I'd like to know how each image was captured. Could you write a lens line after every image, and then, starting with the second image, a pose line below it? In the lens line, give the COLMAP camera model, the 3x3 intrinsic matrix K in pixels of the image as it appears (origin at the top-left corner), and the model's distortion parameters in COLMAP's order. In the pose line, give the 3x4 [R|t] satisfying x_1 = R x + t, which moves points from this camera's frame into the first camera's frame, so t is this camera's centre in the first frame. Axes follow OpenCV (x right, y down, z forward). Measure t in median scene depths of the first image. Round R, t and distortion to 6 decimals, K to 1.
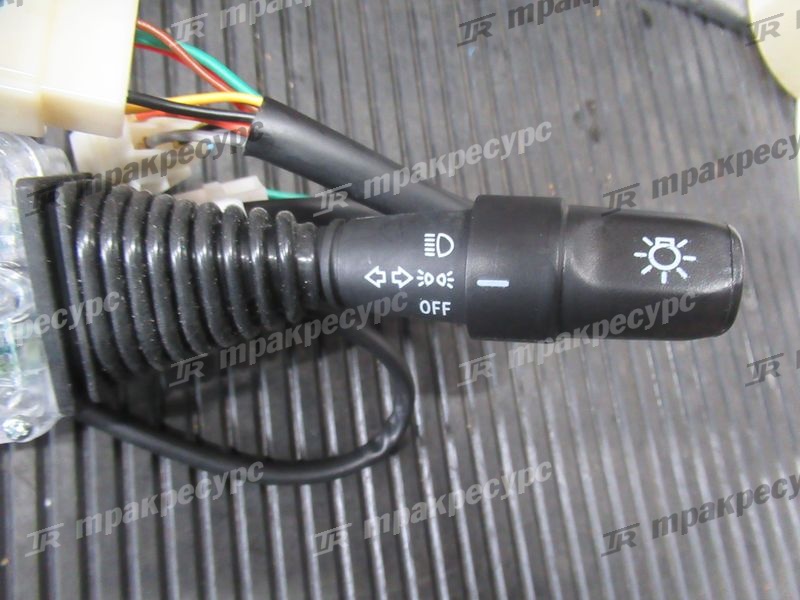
lens RADIAL K [[589.1, 0, 400.7], [0, 589.1, 296.2], [0, 0, 1]] dist [0.001282, -0.007397]
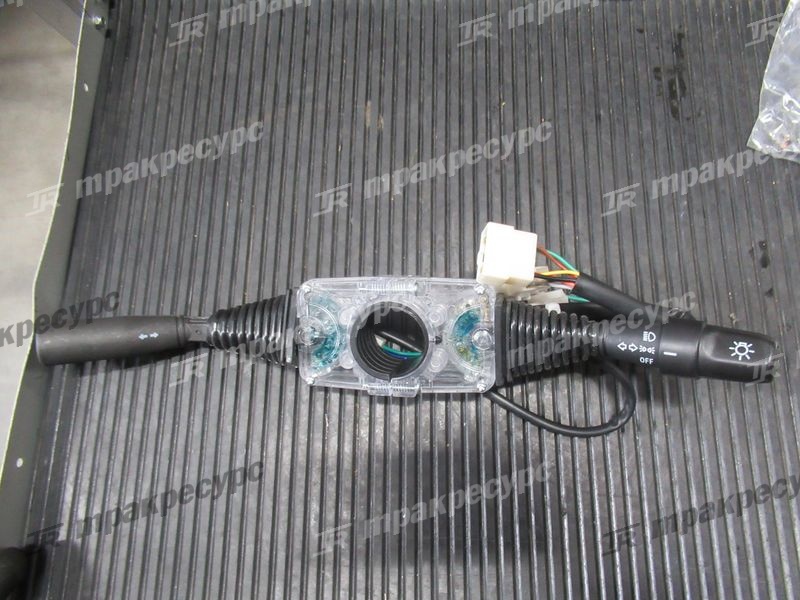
lens RADIAL K [[589.1, 0, 397.4], [0, 589.1, 282.5], [0, 0, 1]] dist [0.001282, -0.007397]
pose [[0.929350, 0.053115, -0.365360, -0.017601], [-0.080845, 0.994858, -0.061013, -0.042459], [0.360240, 0.086240, 0.928865, -1.040249]]
